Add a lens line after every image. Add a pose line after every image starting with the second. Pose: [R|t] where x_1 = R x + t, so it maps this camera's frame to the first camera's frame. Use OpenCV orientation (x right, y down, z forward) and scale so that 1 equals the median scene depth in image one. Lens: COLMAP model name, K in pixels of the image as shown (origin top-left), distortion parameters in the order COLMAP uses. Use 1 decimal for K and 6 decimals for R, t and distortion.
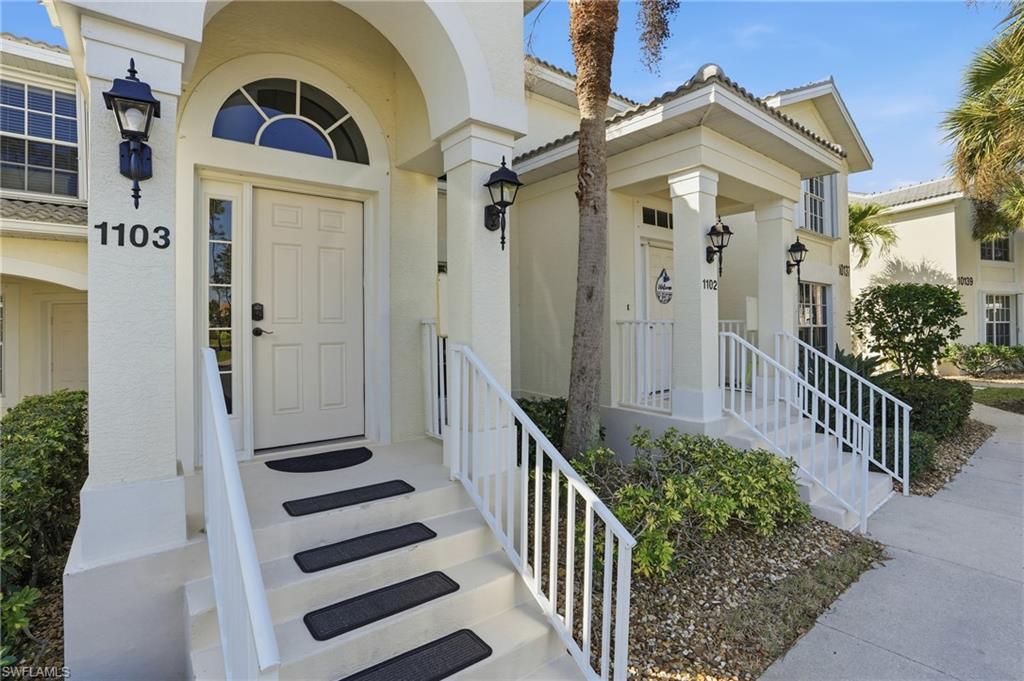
lens RADIAL K [[491.6, 0, 506.4], [0, 491.6, 324.8], [0, 0, 1]] dist [-0.075454, 0.030187]
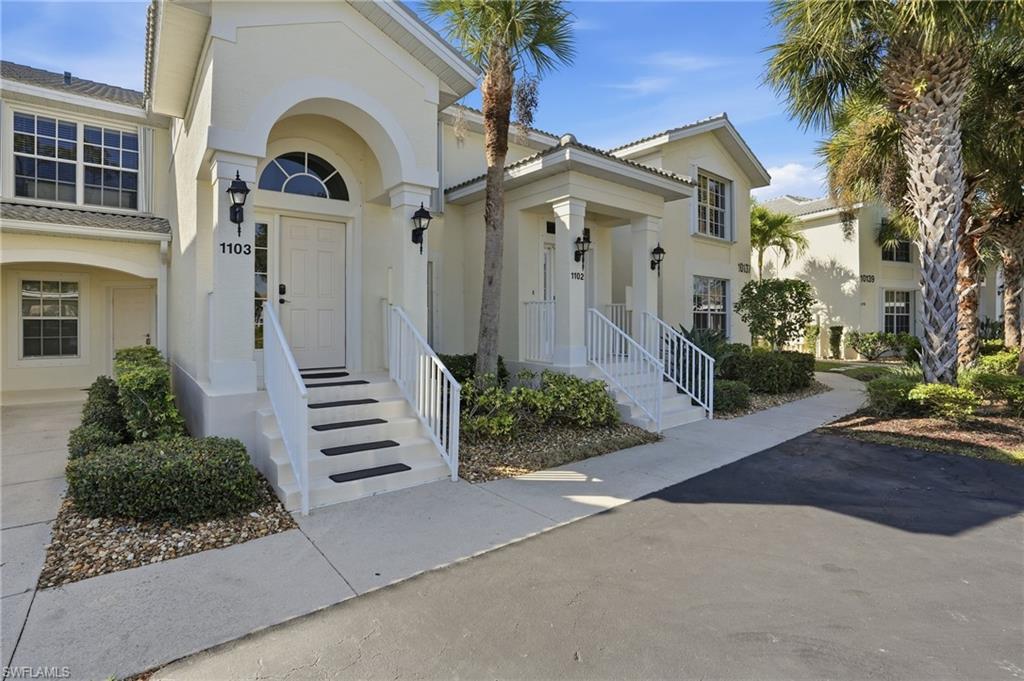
lens RADIAL K [[491.6, 0, 506.4], [0, 491.6, 324.8], [0, 0, 1]] dist [-0.075454, 0.030187]
pose [[0.999884, 0.006789, 0.013616, 0.190023], [-0.006895, 0.999946, 0.007749, 0.060150], [-0.013562, -0.007842, 0.999877, -0.539421]]
